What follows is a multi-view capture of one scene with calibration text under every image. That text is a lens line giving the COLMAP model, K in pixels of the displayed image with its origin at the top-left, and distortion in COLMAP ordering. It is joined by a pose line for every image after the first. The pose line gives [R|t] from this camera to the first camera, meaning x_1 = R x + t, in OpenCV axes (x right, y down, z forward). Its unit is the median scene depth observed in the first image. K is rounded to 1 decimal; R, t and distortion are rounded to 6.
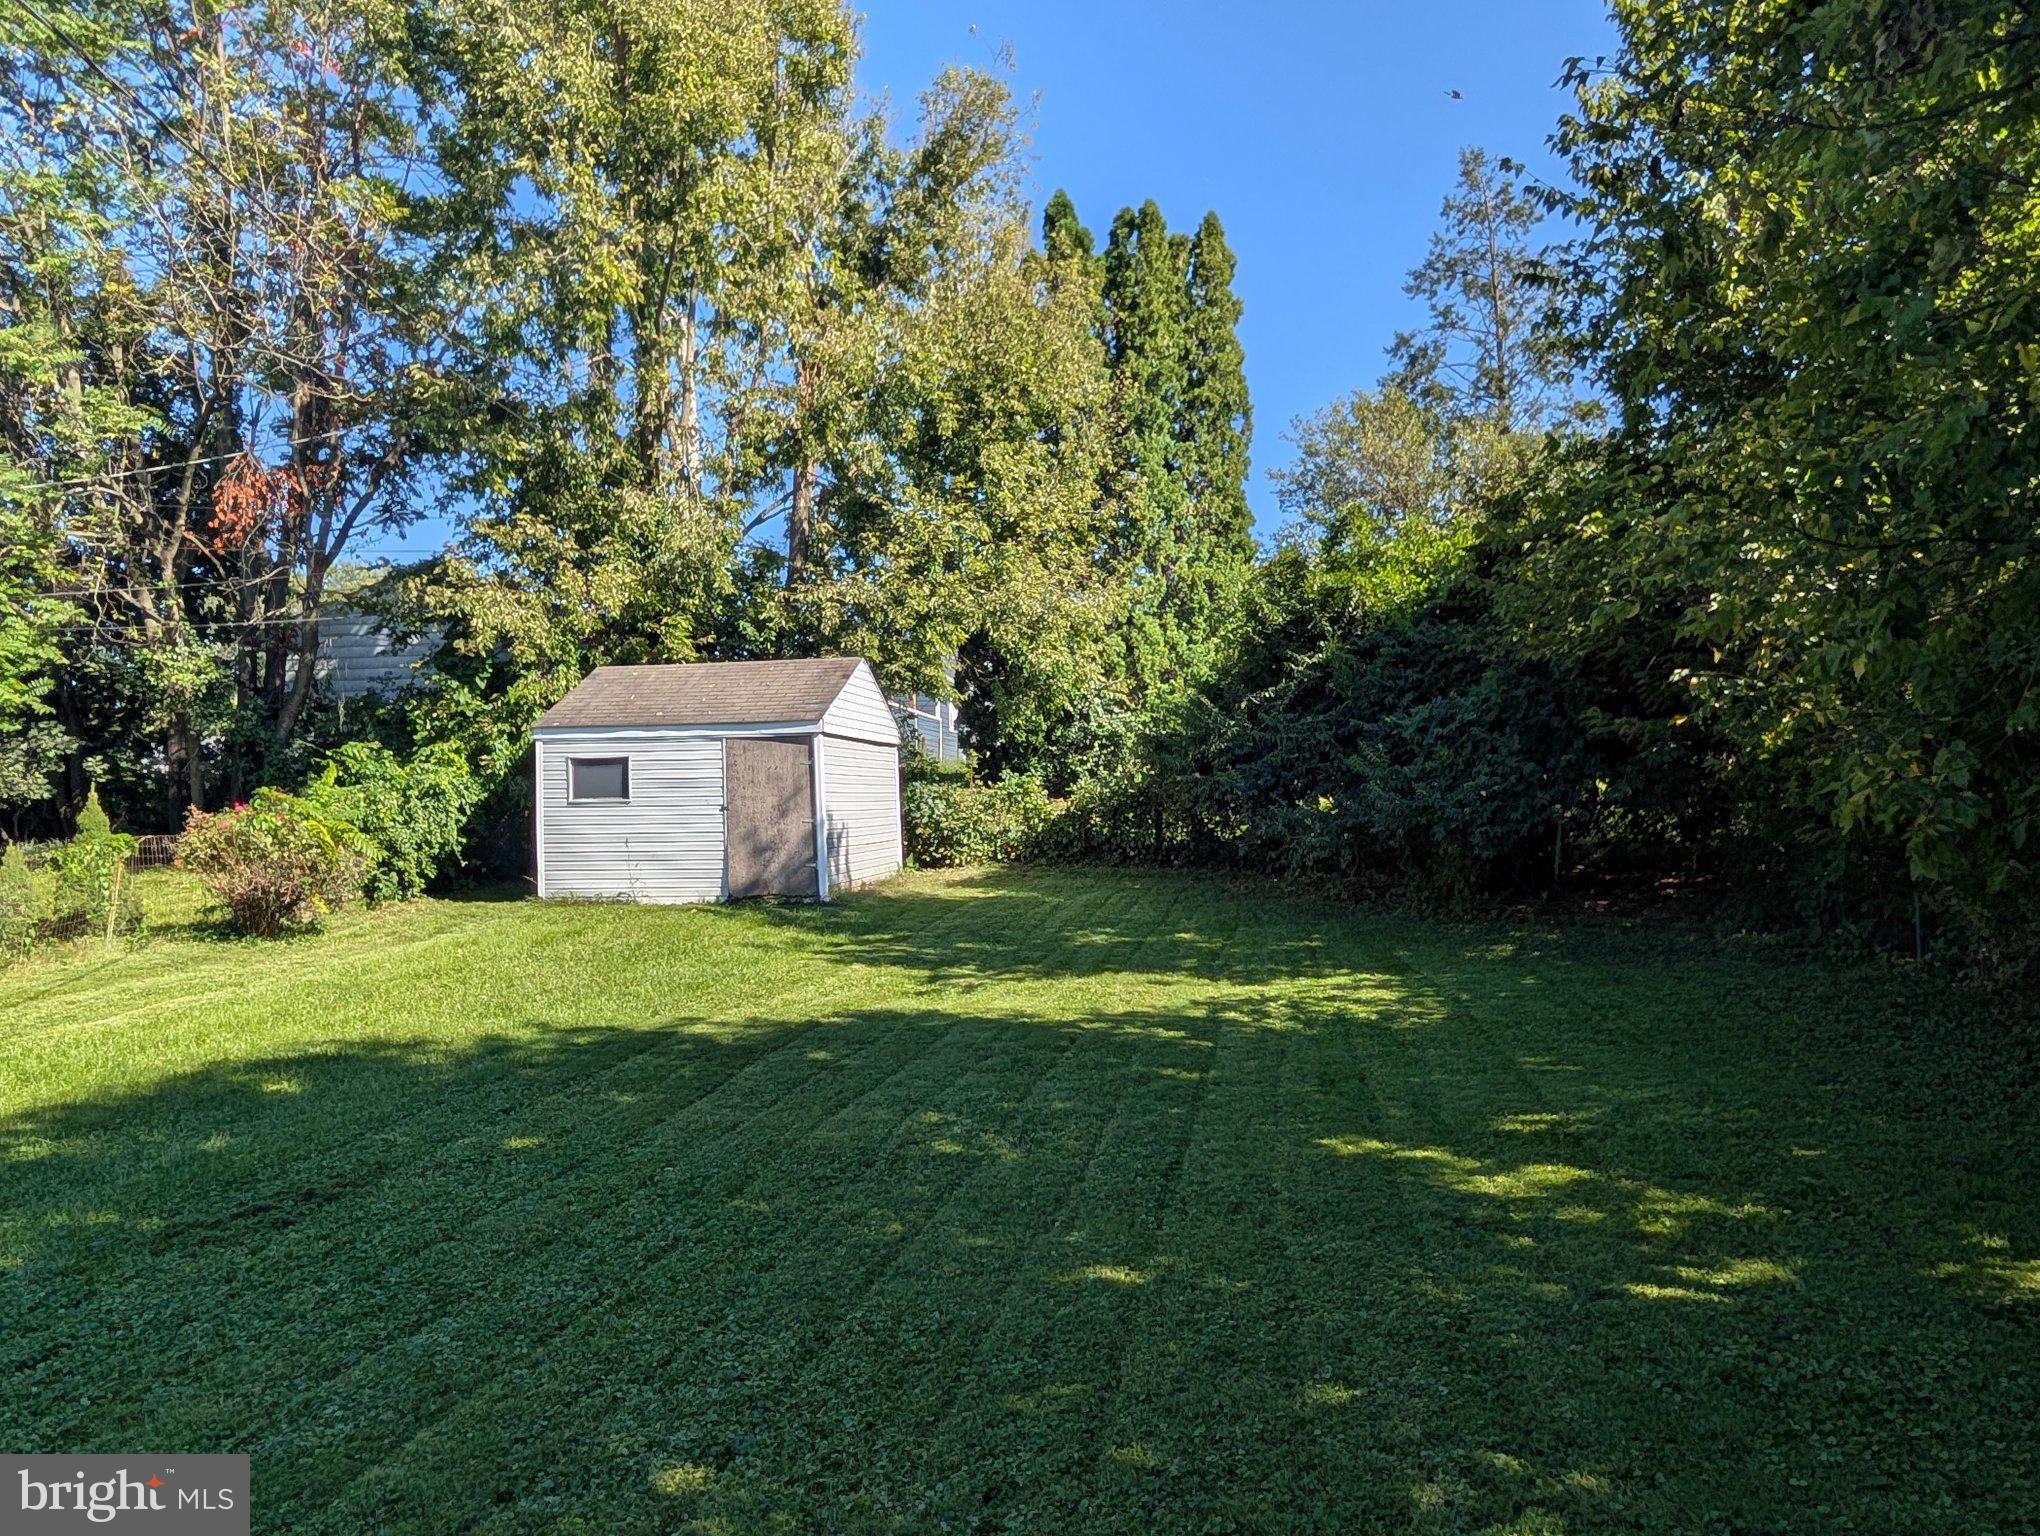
lens RADIAL K [[1435.1, 0, 1028.8], [0, 1435.1, 806.5], [0, 0, 1]] dist [0.005145, -0.000947]
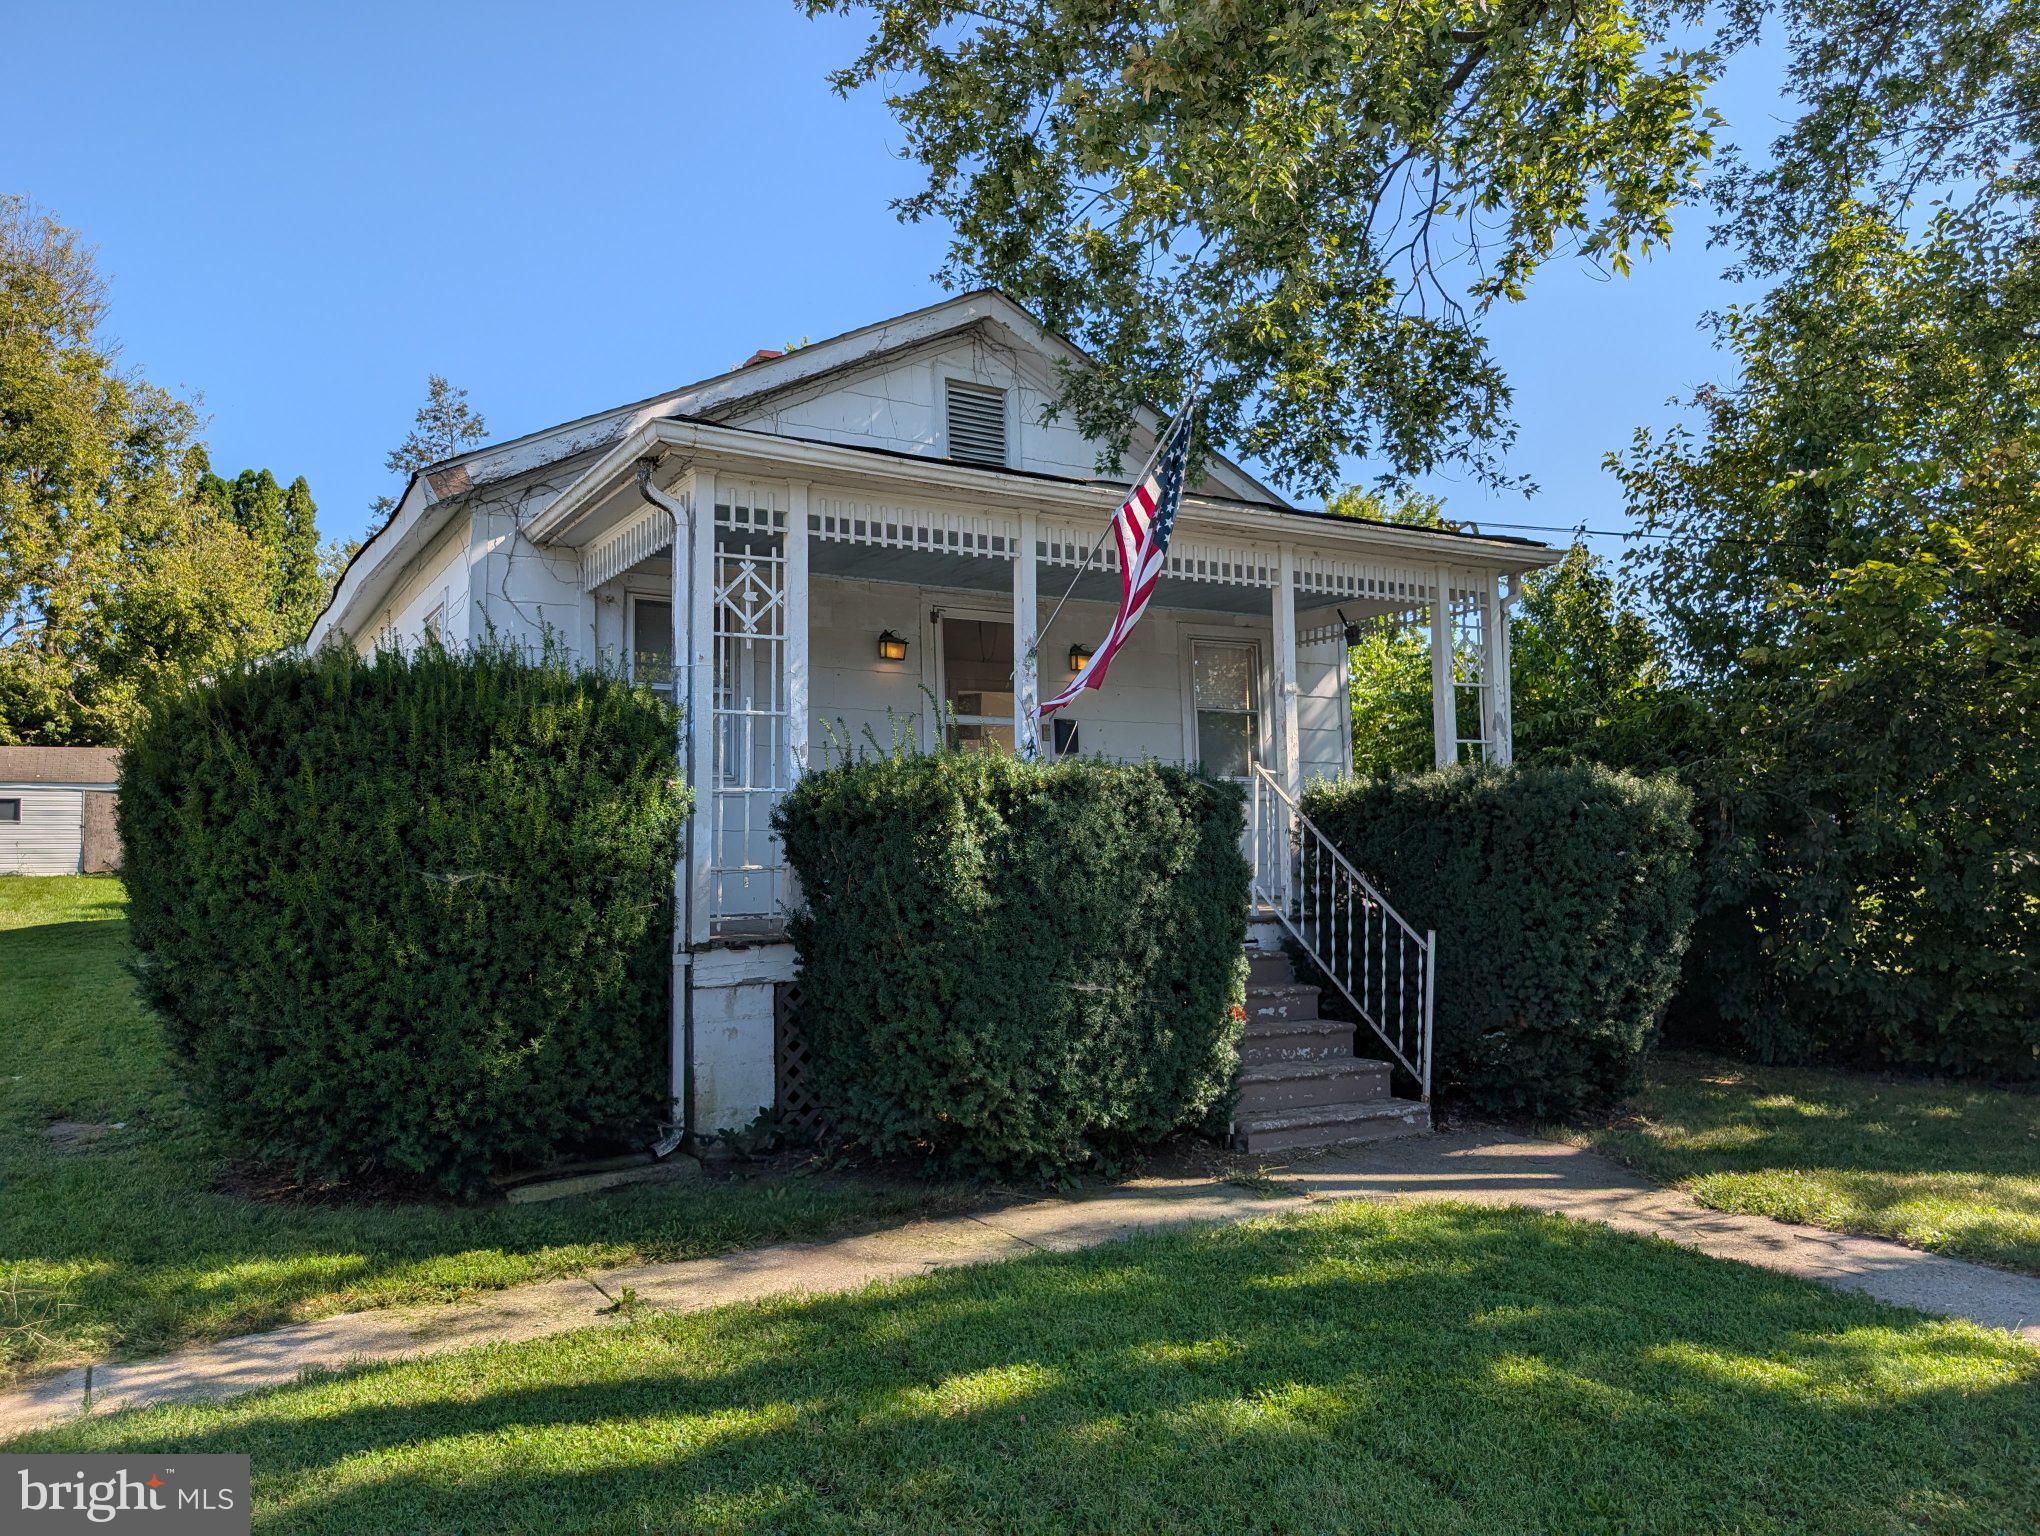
lens RADIAL K [[1605.7, 0, 1020.0], [0, 1605.7, 768.0], [0, 0, 1]] dist [0.003215, 0.001000]
pose [[0.767944, 0.048507, 0.638677, -0.421549], [-0.019490, 0.998436, -0.052396, 0.007270], [-0.640220, 0.027789, 0.767689, -0.991406]]
